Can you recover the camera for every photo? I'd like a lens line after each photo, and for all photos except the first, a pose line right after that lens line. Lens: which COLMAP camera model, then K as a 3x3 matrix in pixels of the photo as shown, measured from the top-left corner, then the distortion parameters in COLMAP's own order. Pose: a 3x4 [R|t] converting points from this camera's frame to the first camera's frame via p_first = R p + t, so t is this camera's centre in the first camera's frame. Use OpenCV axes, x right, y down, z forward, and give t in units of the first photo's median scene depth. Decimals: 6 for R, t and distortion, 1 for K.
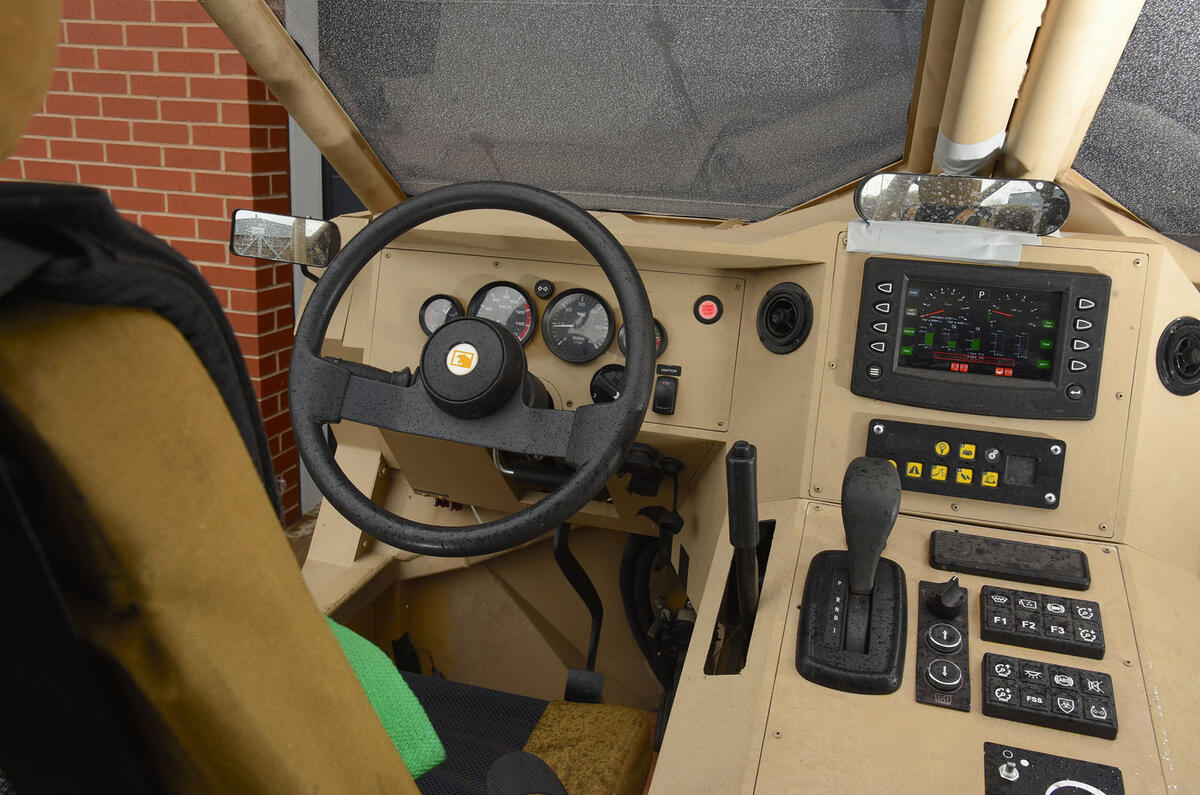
lens RADIAL K [[1024.6, 0, 599.9], [0, 1024.6, 397.5], [0, 0, 1]] dist [0.007246, 0.006026]
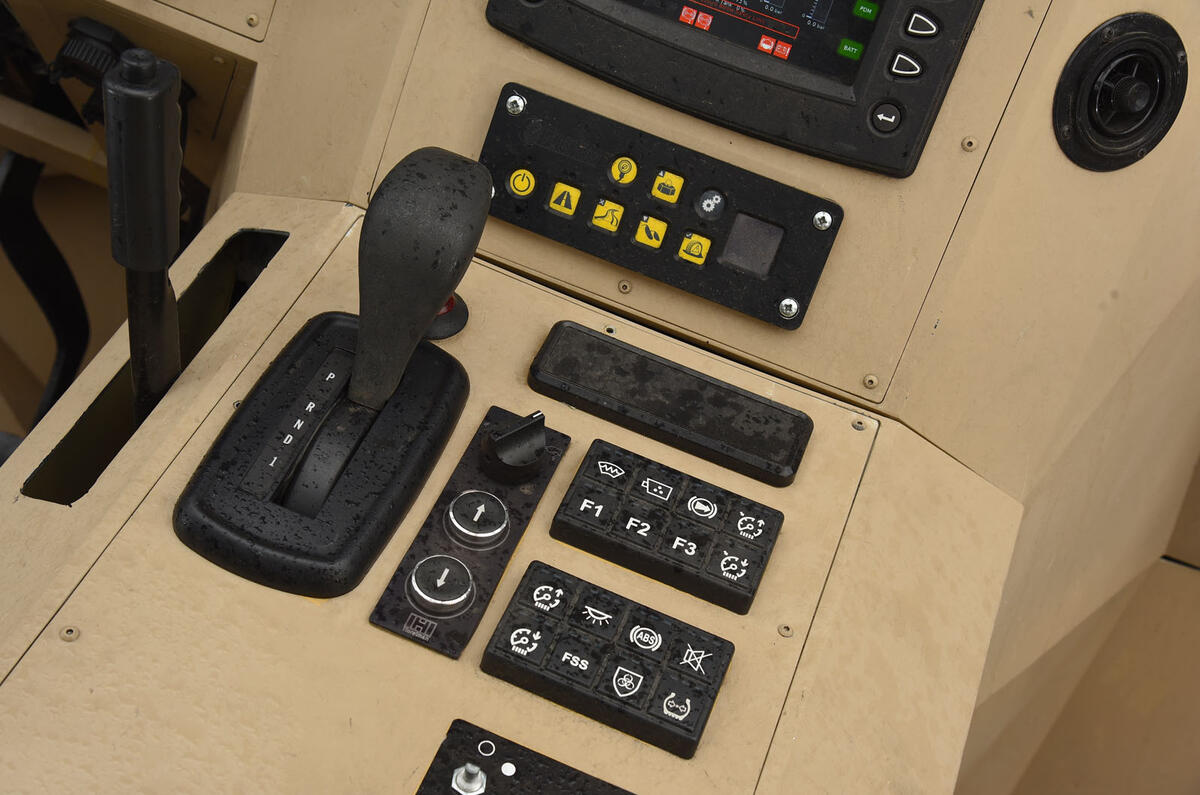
lens RADIAL K [[1802.7, 0, 600.0], [0, 1802.7, 398.2], [0, 0, 1]] dist [0.243128, 0.000000]
pose [[0.970693, 0.209774, 0.117263, 0.249400], [-0.230419, 0.951017, 0.206093, -0.026620], [-0.068287, -0.227072, 0.971481, 0.099397]]
